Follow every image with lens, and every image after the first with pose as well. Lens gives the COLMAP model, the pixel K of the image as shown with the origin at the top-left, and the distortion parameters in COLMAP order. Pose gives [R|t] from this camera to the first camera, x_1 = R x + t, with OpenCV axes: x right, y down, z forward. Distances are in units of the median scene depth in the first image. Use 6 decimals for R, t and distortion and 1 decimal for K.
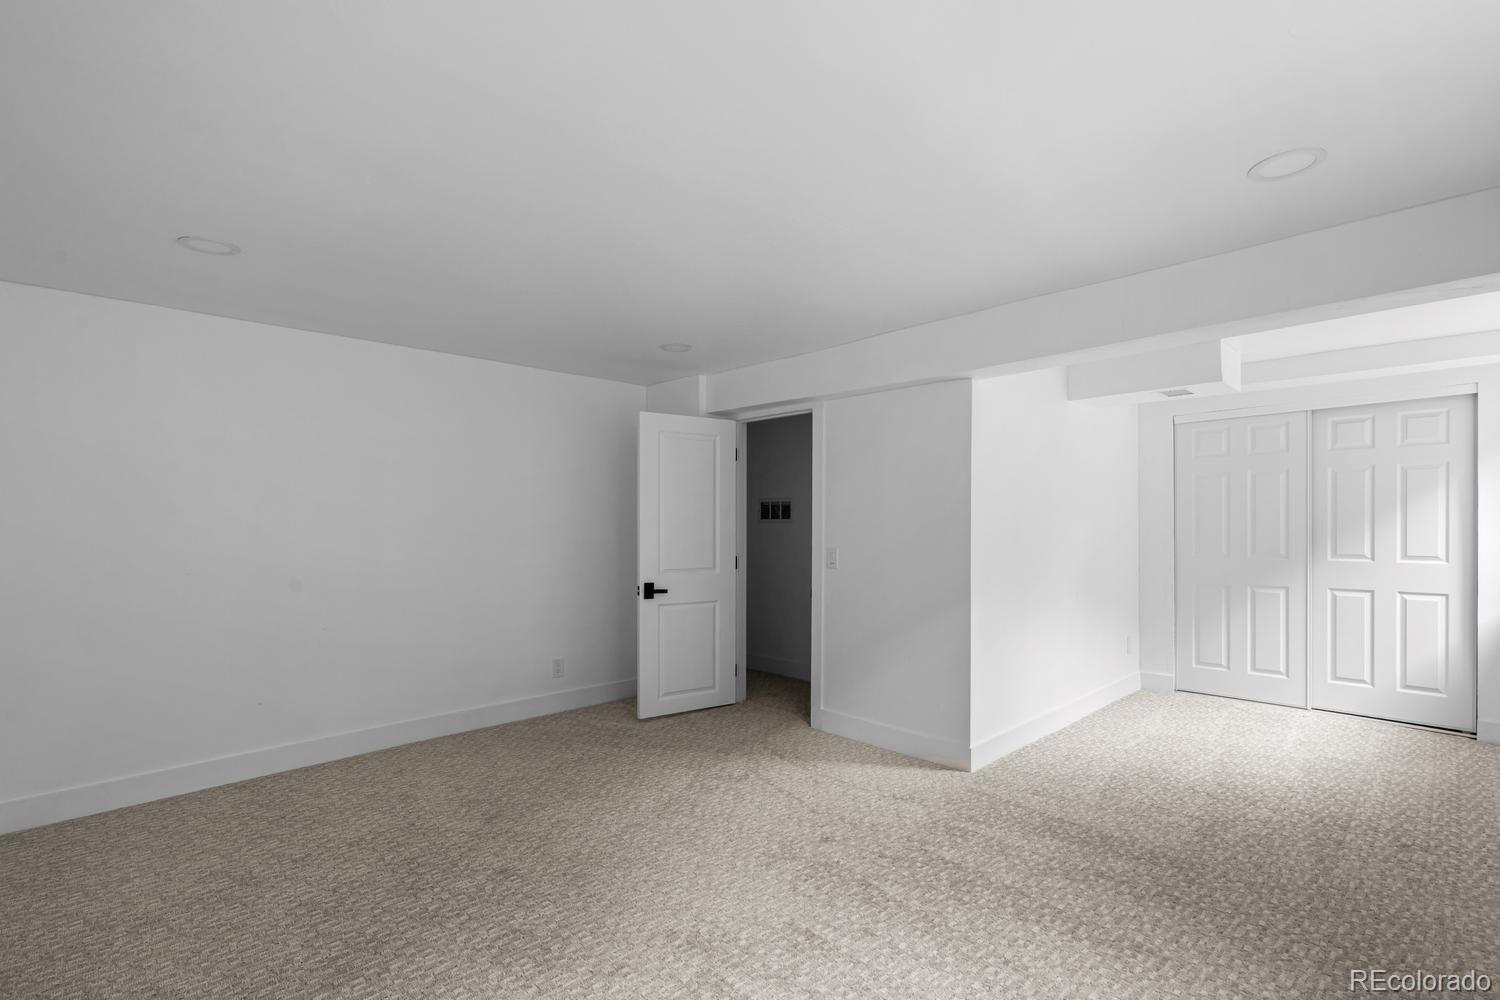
lens RADIAL K [[675.9, 0, 757.2], [0, 675.9, 511.6], [0, 0, 1]] dist [0.005625, -0.002758]
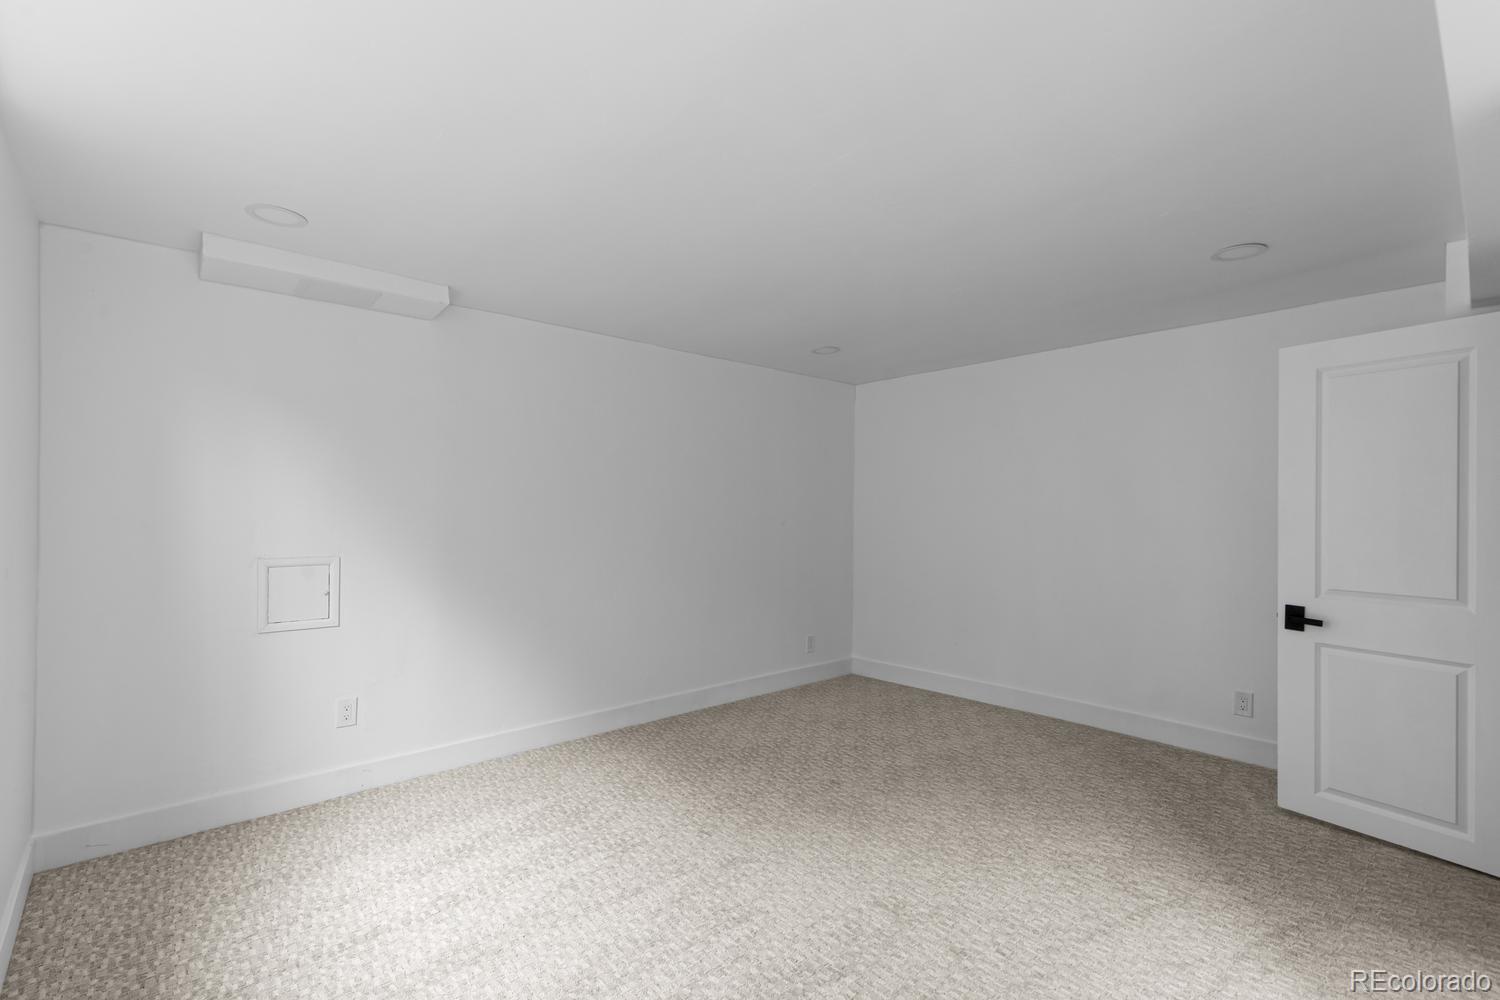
lens RADIAL K [[675.9, 0, 757.9], [0, 675.9, 504.1], [0, 0, 1]] dist [0.005625, -0.002758]
pose [[-0.028678, -0.010280, -0.999536, 0.578036], [0.009911, 0.999895, -0.010568, 0.009477], [0.999540, -0.010209, -0.028573, 0.563801]]
